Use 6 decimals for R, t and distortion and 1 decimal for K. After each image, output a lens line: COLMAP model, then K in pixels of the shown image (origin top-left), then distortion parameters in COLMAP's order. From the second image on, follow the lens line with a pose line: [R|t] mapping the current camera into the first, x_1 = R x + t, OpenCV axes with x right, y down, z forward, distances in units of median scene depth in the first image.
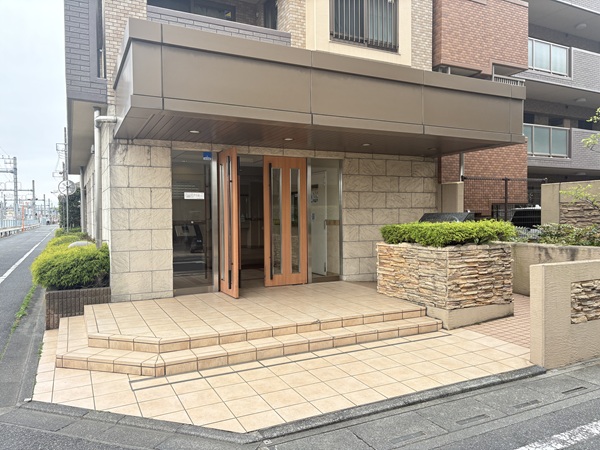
lens RADIAL K [[449.7, 0, 300.0], [0, 449.7, 225.0], [0, 0, 1]] dist [0.020520, -0.002151]
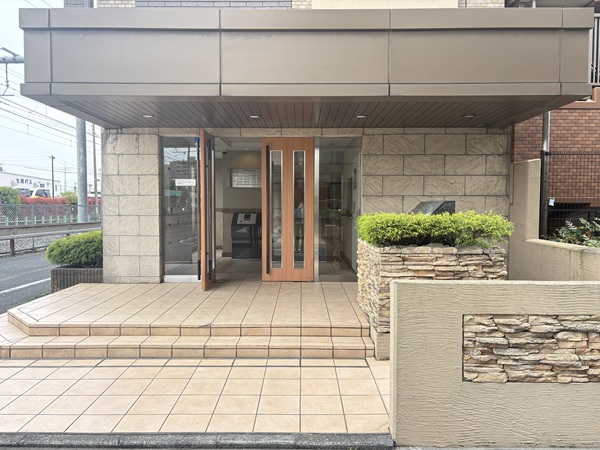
lens RADIAL K [[451.2, 0, 300.0], [0, 451.2, 225.0], [0, 0, 1]] dist [0.012554, -0.004720]
pose [[0.892764, 0.030011, -0.449524, 0.475282], [-0.019291, 0.999410, 0.028410, -0.005254], [0.450112, -0.016692, 0.892816, 0.251254]]
